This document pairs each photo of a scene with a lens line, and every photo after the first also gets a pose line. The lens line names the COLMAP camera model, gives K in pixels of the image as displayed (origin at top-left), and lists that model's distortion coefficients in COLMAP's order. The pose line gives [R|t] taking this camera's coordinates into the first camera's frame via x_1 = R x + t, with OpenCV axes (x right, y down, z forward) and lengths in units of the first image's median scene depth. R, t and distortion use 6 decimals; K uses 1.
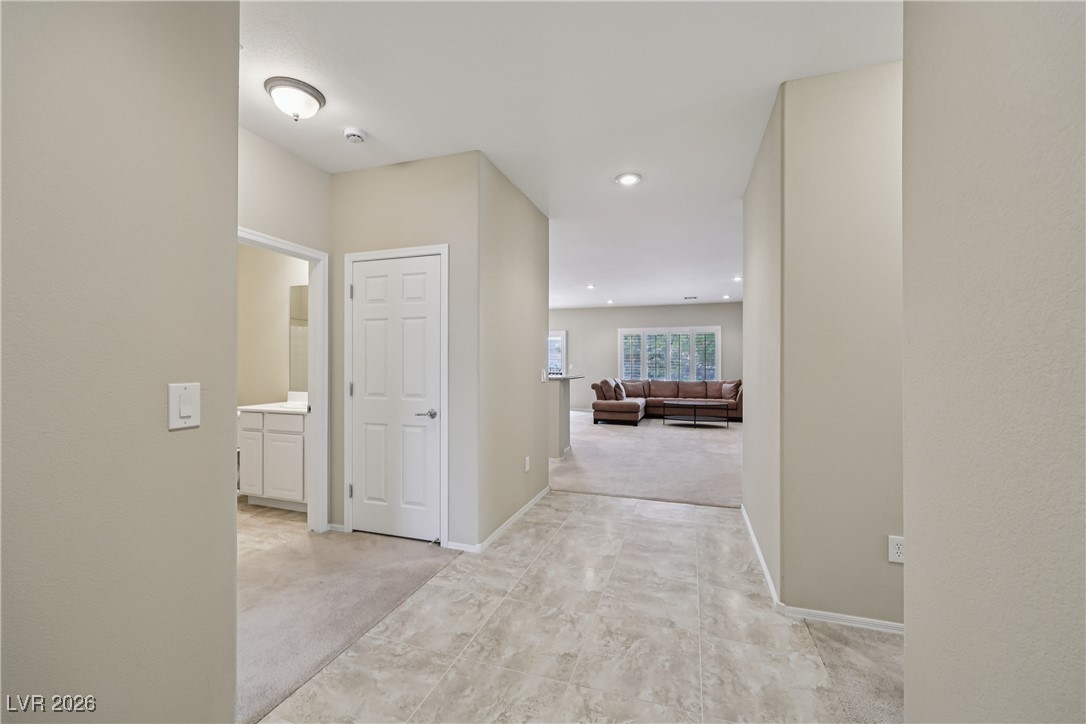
lens RADIAL K [[437.8, 0, 544.8], [0, 437.8, 357.9], [0, 0, 1]] dist [0.000313, -0.000028]
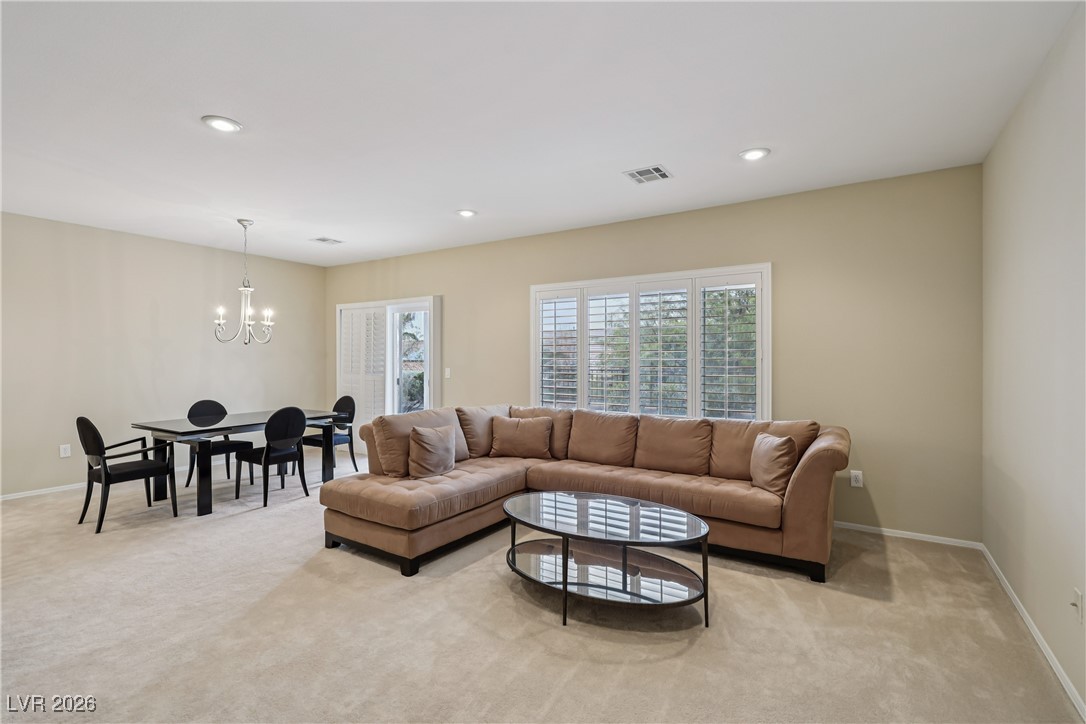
lens RADIAL K [[500.5, 0, 549.7], [0, 500.5, 357.6], [0, 0, 1]] dist [0.001444, 0.000107]
pose [[0.970653, -0.003780, -0.240455, 0.350808], [0.006501, 0.999924, 0.010523, -0.002091], [0.240397, -0.011777, 0.970603, 0.608365]]
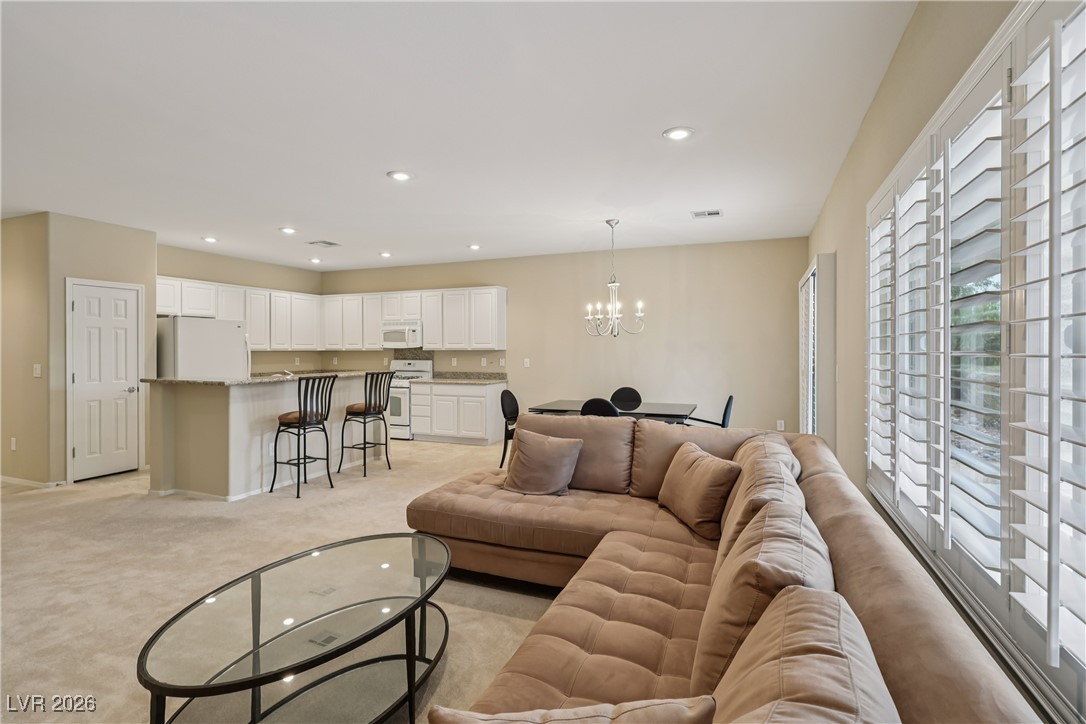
lens RADIAL K [[522.9, 0, 540.9], [0, 522.9, 352.0], [0, 0, 1]] dist [-0.003173, -0.000447]
pose [[-0.066172, 0.004341, -0.997799, 0.502116], [0.012860, 0.999911, 0.003497, 0.001469], [0.997725, -0.012600, -0.066222, 0.994032]]
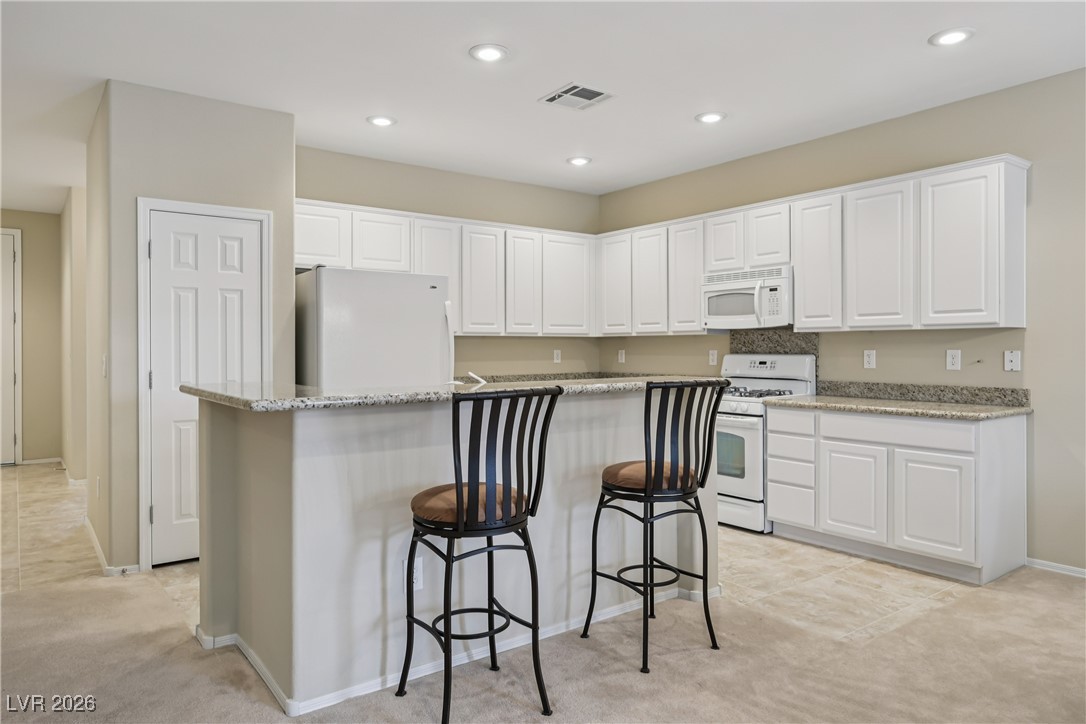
lens RADIAL K [[706.9, 0, 545.7], [0, 706.9, 348.1], [0, 0, 1]] dist [0.004296, 0.001092]
pose [[-0.564274, 0.001151, -0.825587, 0.193794], [0.011509, 0.999913, -0.006472, 0.011626], [0.825507, -0.013153, -0.564238, 0.887828]]
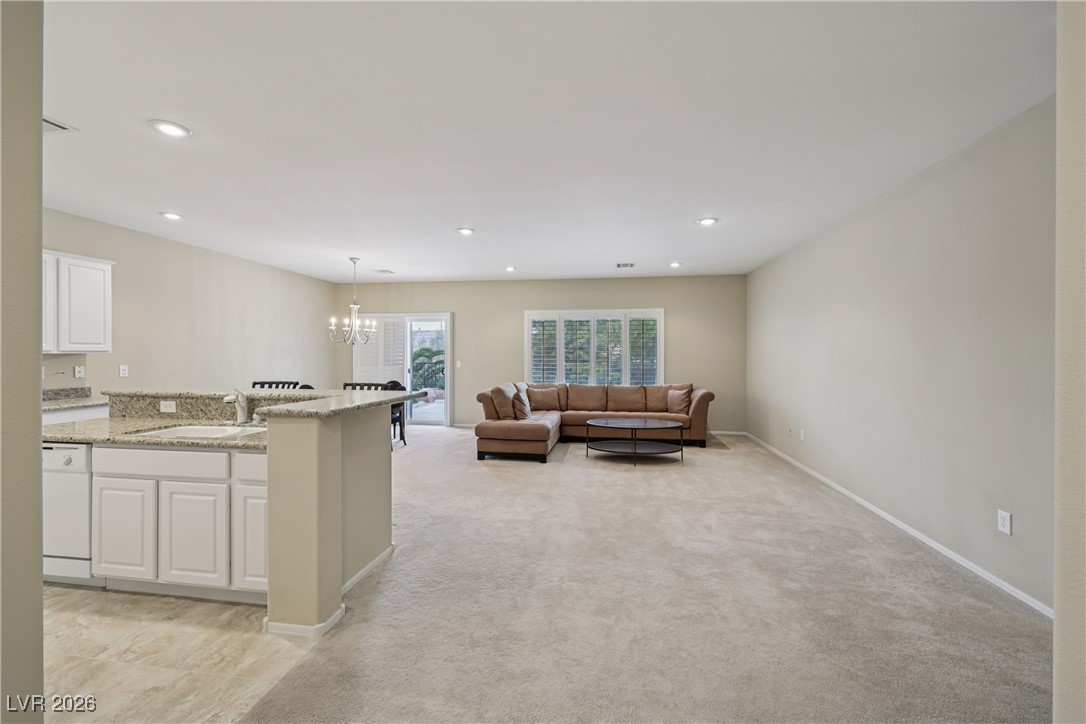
lens RADIAL K [[437.8, 0, 544.8], [0, 437.8, 357.9], [0, 0, 1]] dist [0.000313, -0.000028]
pose [[0.985617, -0.000557, 0.168992, 0.092810], [-0.002680, 0.999817, 0.018924, -0.005071], [-0.168972, -0.019105, 0.985436, 0.344811]]
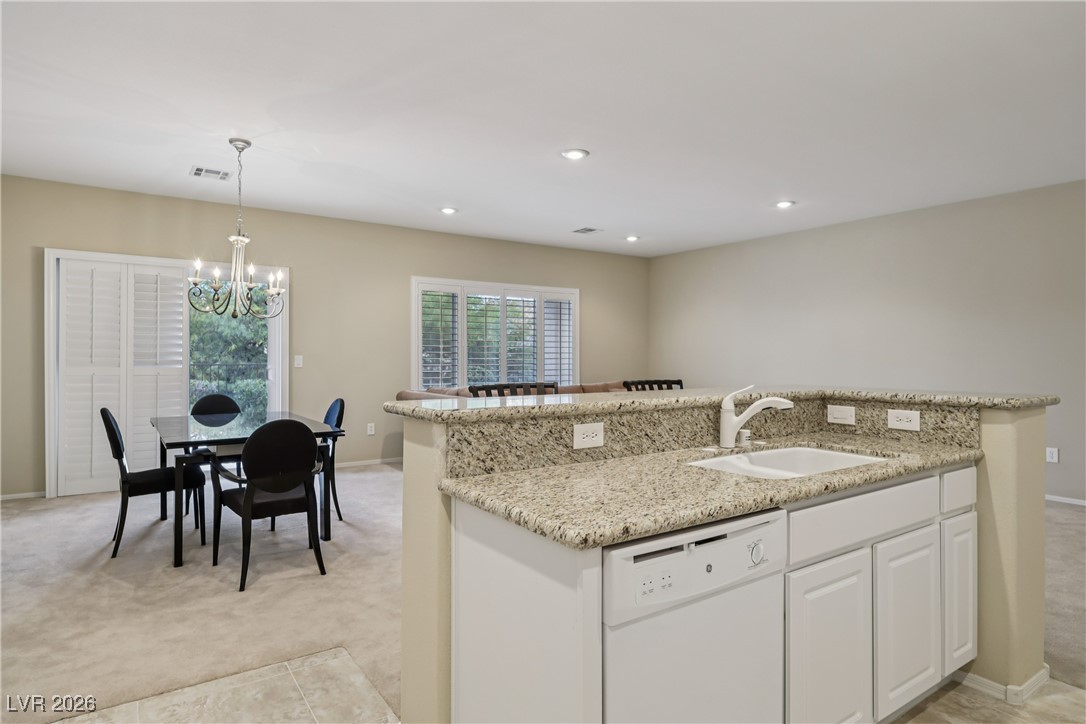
lens RADIAL K [[617.0, 0, 544.1], [0, 617.0, 357.0], [0, 0, 1]] dist [0.000799, 0.000597]
pose [[0.596314, -0.003871, 0.802742, -0.300357], [-0.009312, 0.999888, 0.011739, 0.008361], [-0.802697, -0.014475, 0.596211, 0.592198]]
